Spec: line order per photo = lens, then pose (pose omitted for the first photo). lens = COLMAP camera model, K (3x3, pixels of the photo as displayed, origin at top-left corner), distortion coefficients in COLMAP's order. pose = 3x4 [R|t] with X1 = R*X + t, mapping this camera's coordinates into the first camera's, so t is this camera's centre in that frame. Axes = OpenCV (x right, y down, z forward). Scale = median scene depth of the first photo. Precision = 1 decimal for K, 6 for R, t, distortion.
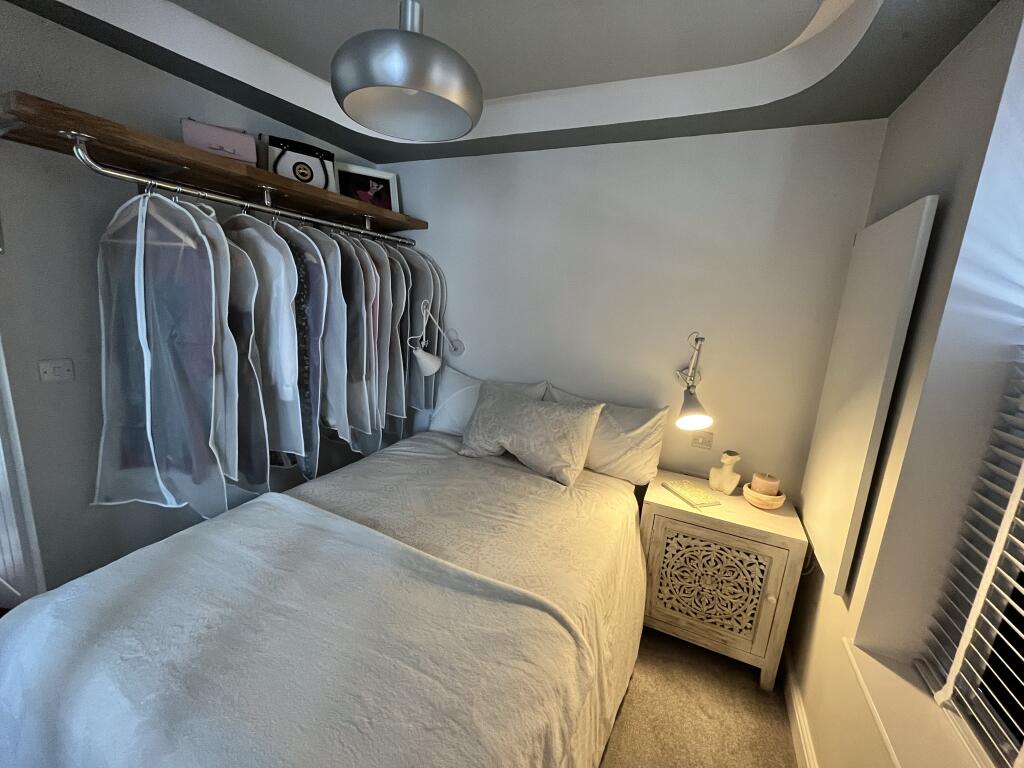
lens RADIAL K [[414.8, 0, 511.9], [0, 414.8, 381.0], [0, 0, 1]] dist [-0.002399, -0.000708]
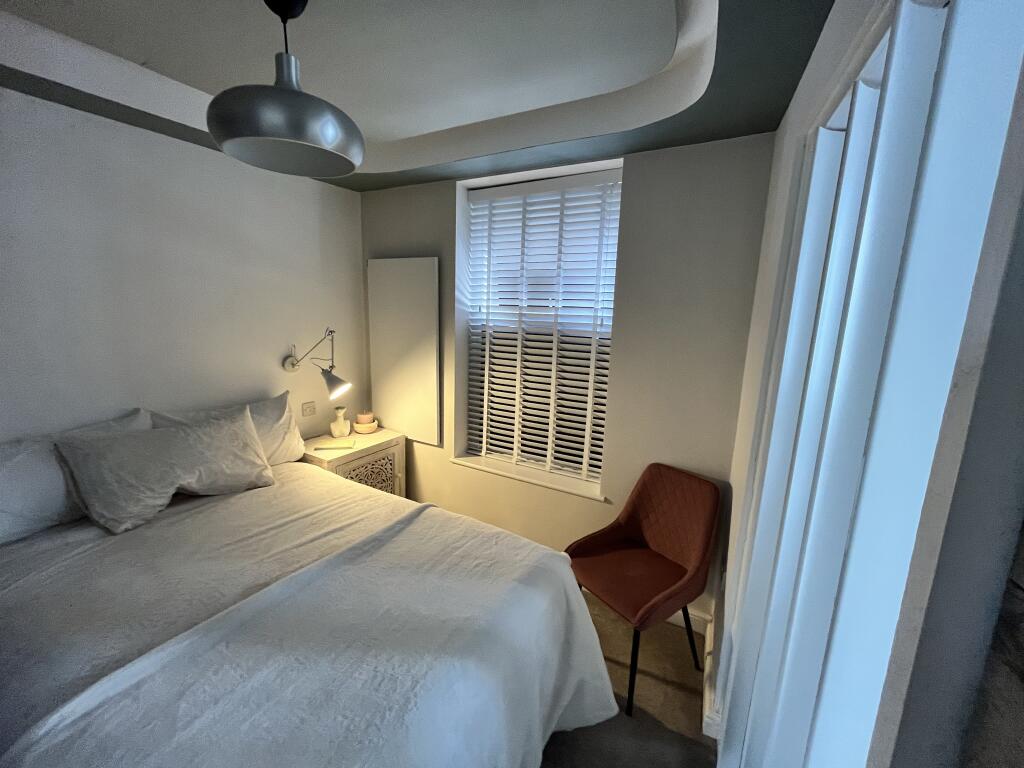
lens RADIAL K [[414.8, 0, 511.9], [0, 414.8, 381.0], [0, 0, 1]] dist [-0.002399, -0.000708]
pose [[0.085701, -0.241492, 0.966611, -0.780399], [0.168725, 0.959685, 0.224803, -0.137580], [-0.981930, 0.143826, 0.122992, 0.230057]]
